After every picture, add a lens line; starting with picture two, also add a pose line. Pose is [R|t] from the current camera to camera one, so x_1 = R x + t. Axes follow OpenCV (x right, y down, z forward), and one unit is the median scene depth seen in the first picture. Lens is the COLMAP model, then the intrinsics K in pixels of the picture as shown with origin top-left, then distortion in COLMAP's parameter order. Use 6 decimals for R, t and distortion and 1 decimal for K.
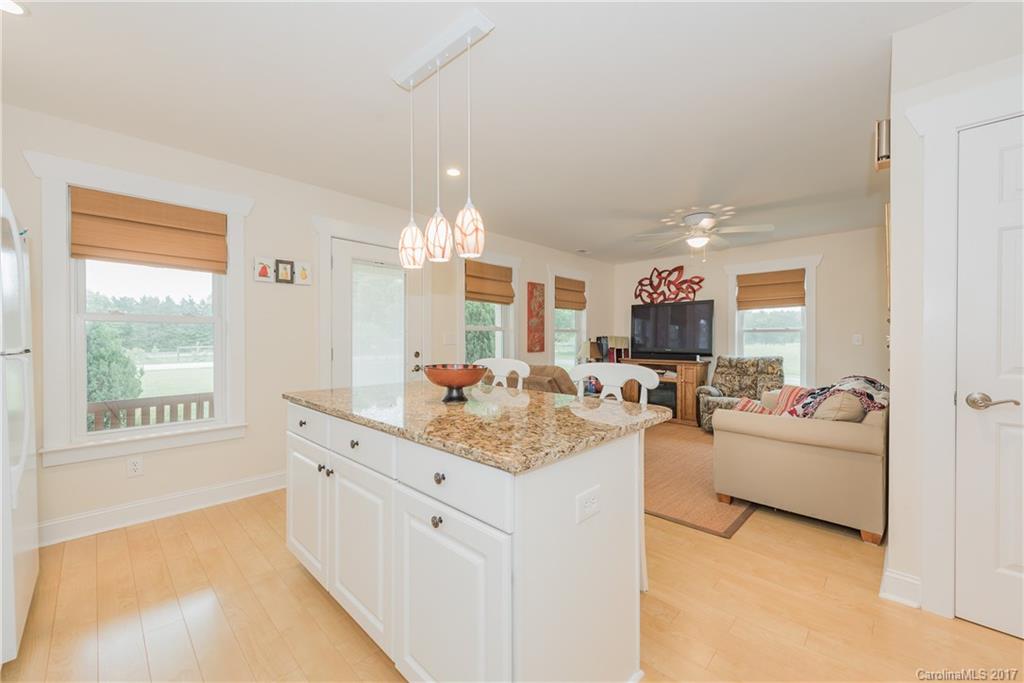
lens RADIAL K [[409.3, 0, 507.2], [0, 409.3, 337.2], [0, 0, 1]] dist [0.016096, -0.000291]
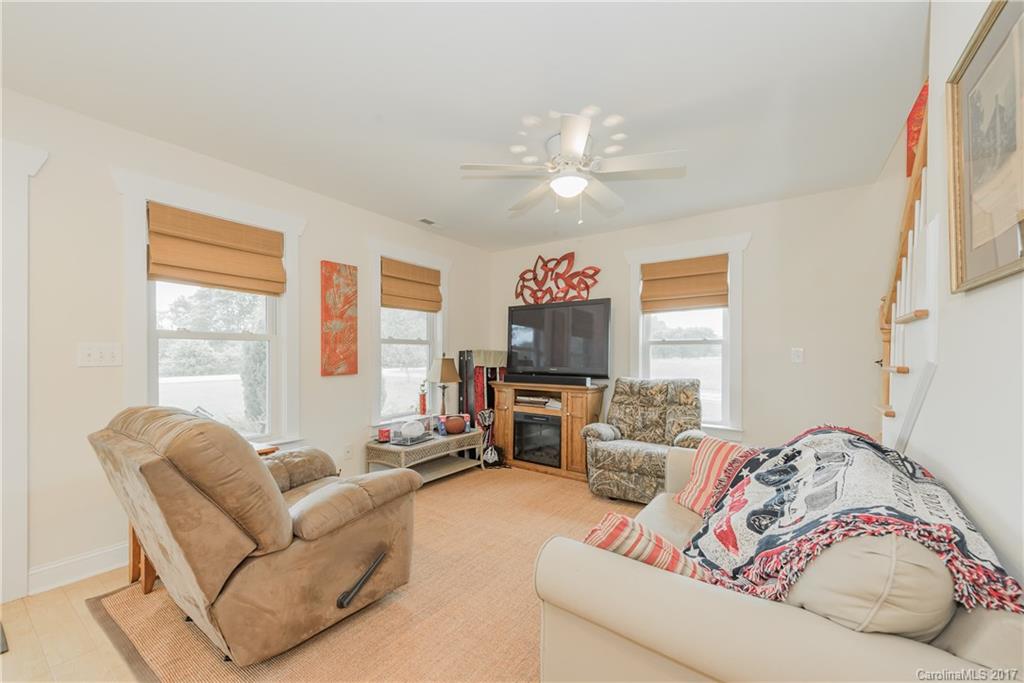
lens RADIAL K [[409.3, 0, 515.4], [0, 409.3, 351.2], [0, 0, 1]] dist [0.016096, -0.000291]
pose [[0.985142, 0.000266, 0.171741, 0.212026], [-0.000274, 1.000000, 0.000026, -0.000296], [-0.171741, -0.000072, 0.985142, 0.322821]]
